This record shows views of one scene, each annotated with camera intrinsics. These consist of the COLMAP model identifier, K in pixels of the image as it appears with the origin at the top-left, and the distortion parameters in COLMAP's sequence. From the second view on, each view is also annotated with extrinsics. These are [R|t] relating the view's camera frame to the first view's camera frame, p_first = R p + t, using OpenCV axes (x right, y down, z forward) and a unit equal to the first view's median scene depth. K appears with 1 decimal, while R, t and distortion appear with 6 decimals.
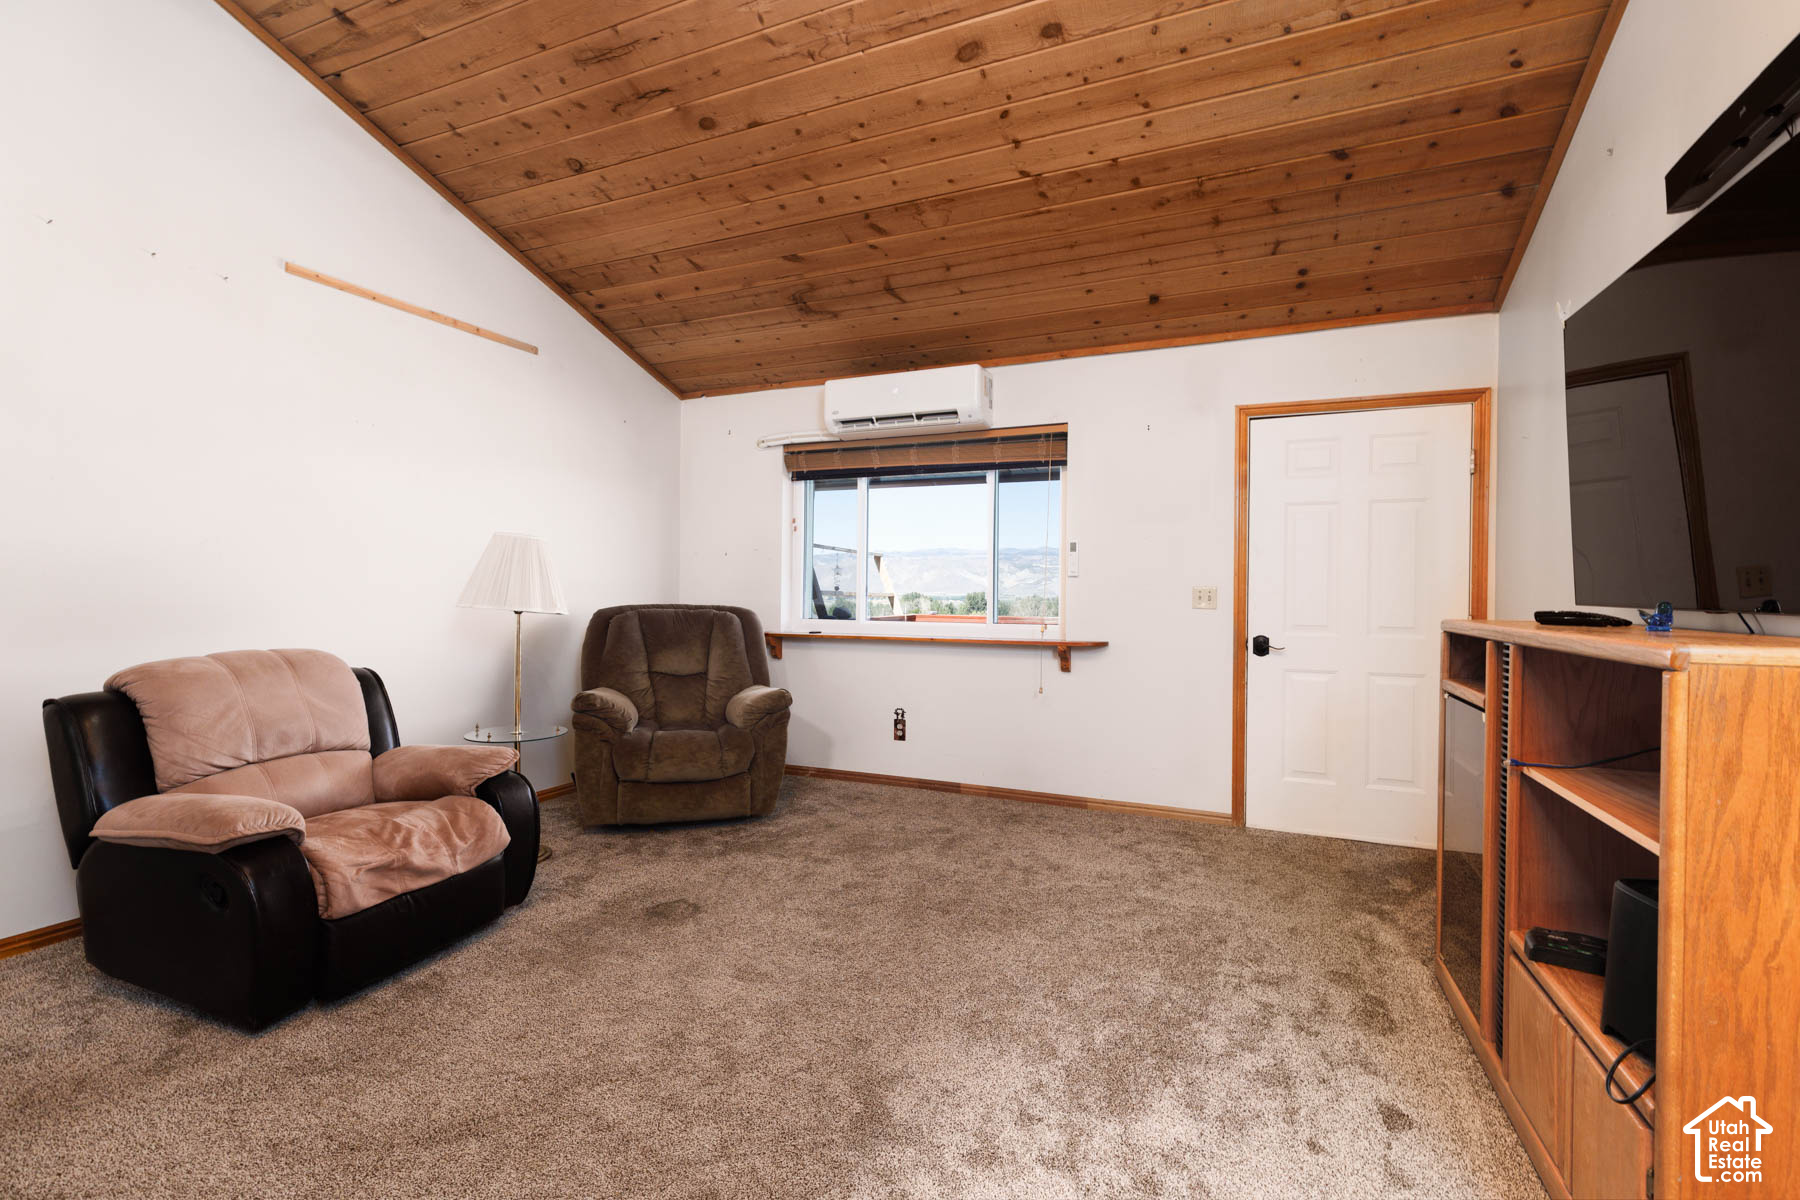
lens RADIAL K [[804.9, 0, 895.3], [0, 804.9, 600.1], [0, 0, 1]] dist [0.000763, 0.000169]
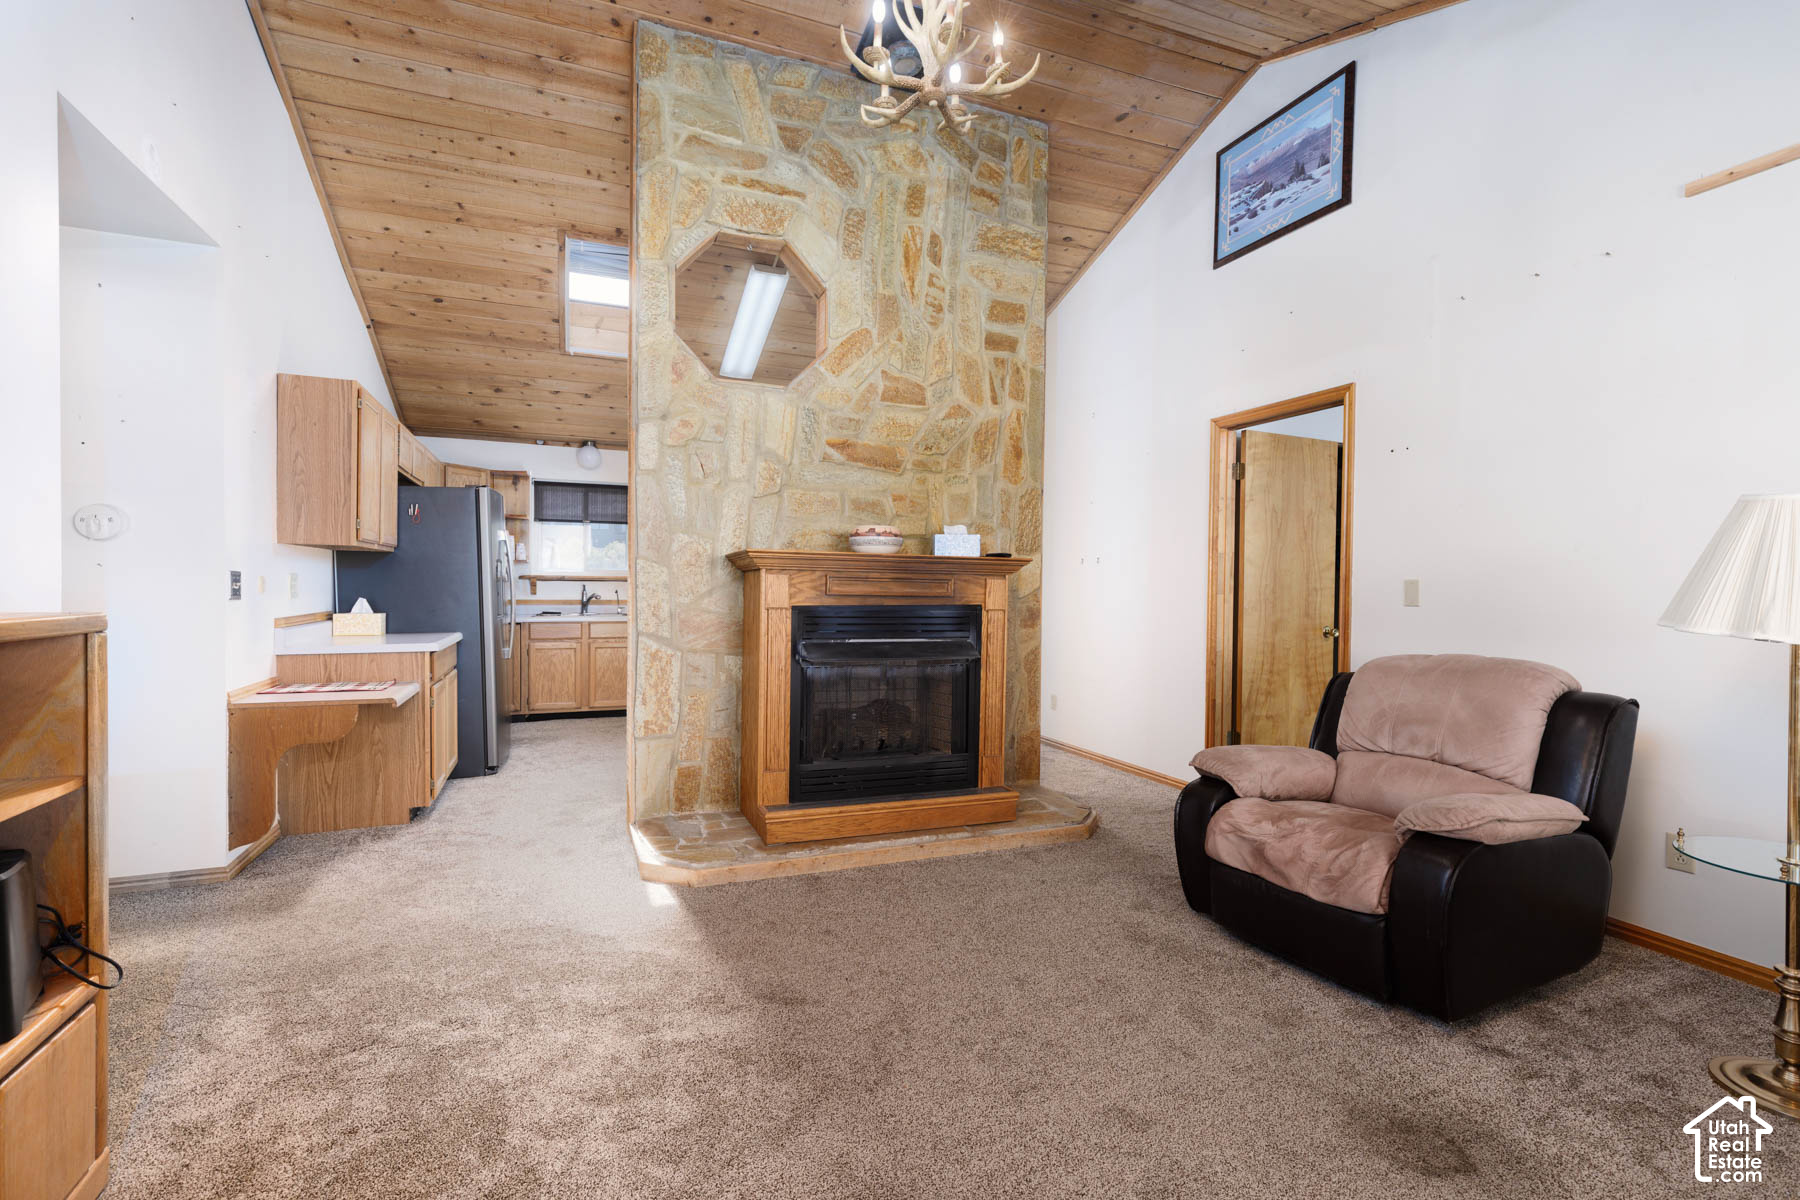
lens RADIAL K [[804.9, 0, 895.3], [0, 804.9, 600.1], [0, 0, 1]] dist [0.000763, 0.000169]
pose [[-0.707806, -0.006772, -0.706374, 0.454845], [-0.021202, 0.999707, 0.011661, -0.004440], [0.706088, 0.023230, -0.707743, 1.302203]]
